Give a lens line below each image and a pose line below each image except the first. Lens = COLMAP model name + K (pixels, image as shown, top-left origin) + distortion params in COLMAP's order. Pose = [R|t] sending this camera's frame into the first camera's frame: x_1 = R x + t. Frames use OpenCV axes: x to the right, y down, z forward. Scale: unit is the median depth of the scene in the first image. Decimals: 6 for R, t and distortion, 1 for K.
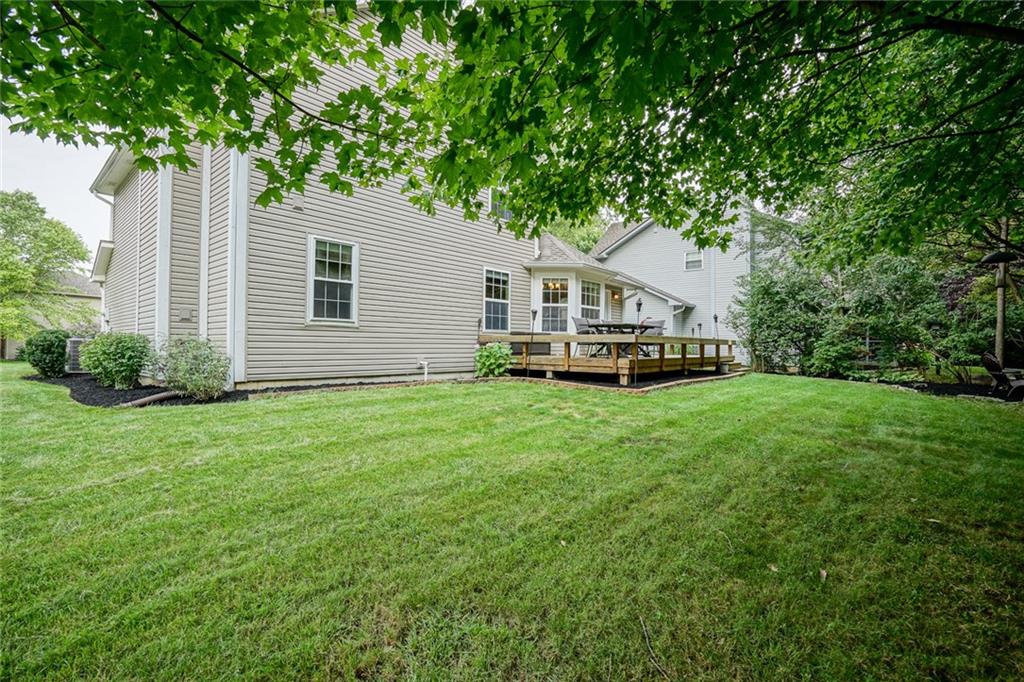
lens RADIAL K [[470.5, 0, 503.7], [0, 470.5, 340.4], [0, 0, 1]] dist [-0.059539, 0.022744]
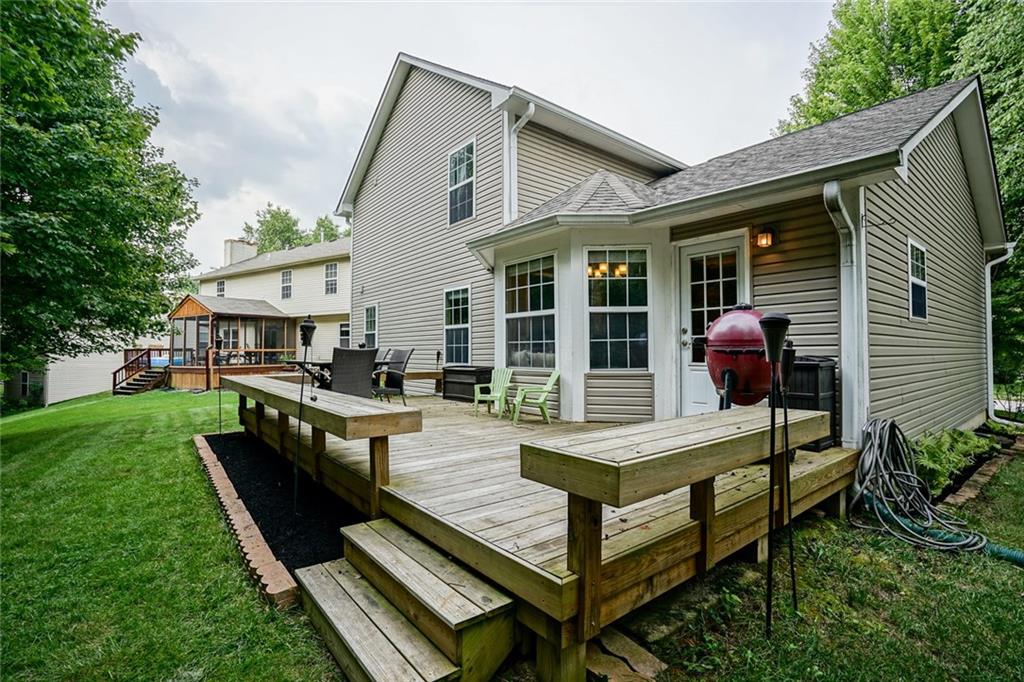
lens RADIAL K [[470.5, 0, 503.7], [0, 470.5, 340.4], [0, 0, 1]] dist [-0.059539, 0.022744]
pose [[-0.181031, -0.037609, -0.982758, 0.905033], [0.005655, 0.999212, -0.039280, -0.034688], [0.983461, -0.012669, -0.180676, 1.462601]]
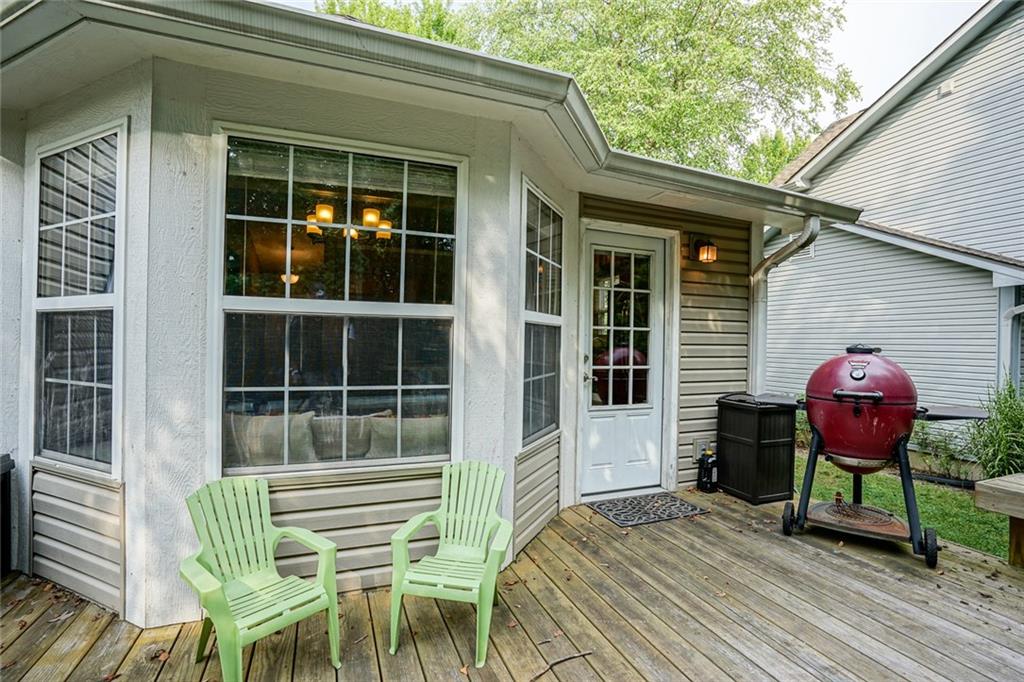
lens RADIAL K [[470.5, 0, 503.7], [0, 470.5, 340.4], [0, 0, 1]] dist [-0.059539, 0.022744]
pose [[0.881757, -0.000197, -0.471704, 0.426924], [-0.000494, 0.999999, -0.001342, -0.081206], [0.471704, 0.001416, 0.881756, 1.217975]]
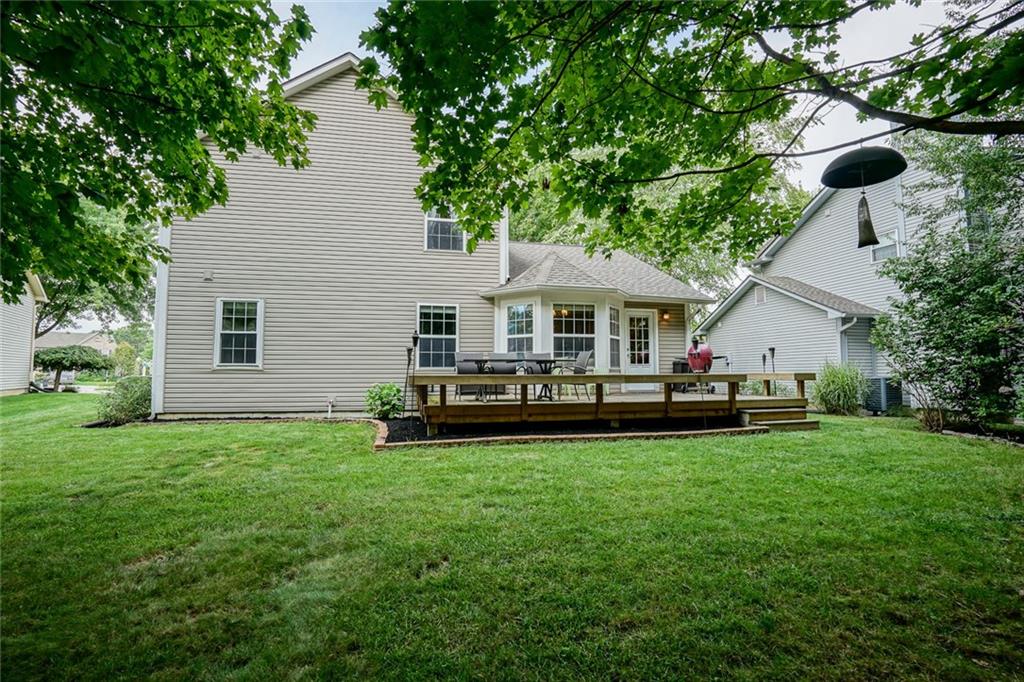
lens RADIAL K [[470.5, 0, 503.7], [0, 470.5, 340.4], [0, 0, 1]] dist [-0.059539, 0.022744]
pose [[0.800631, -0.052734, -0.596833, 0.787495], [0.016100, 0.997653, -0.066552, -0.013409], [0.598942, 0.043675, 0.799601, 0.385084]]
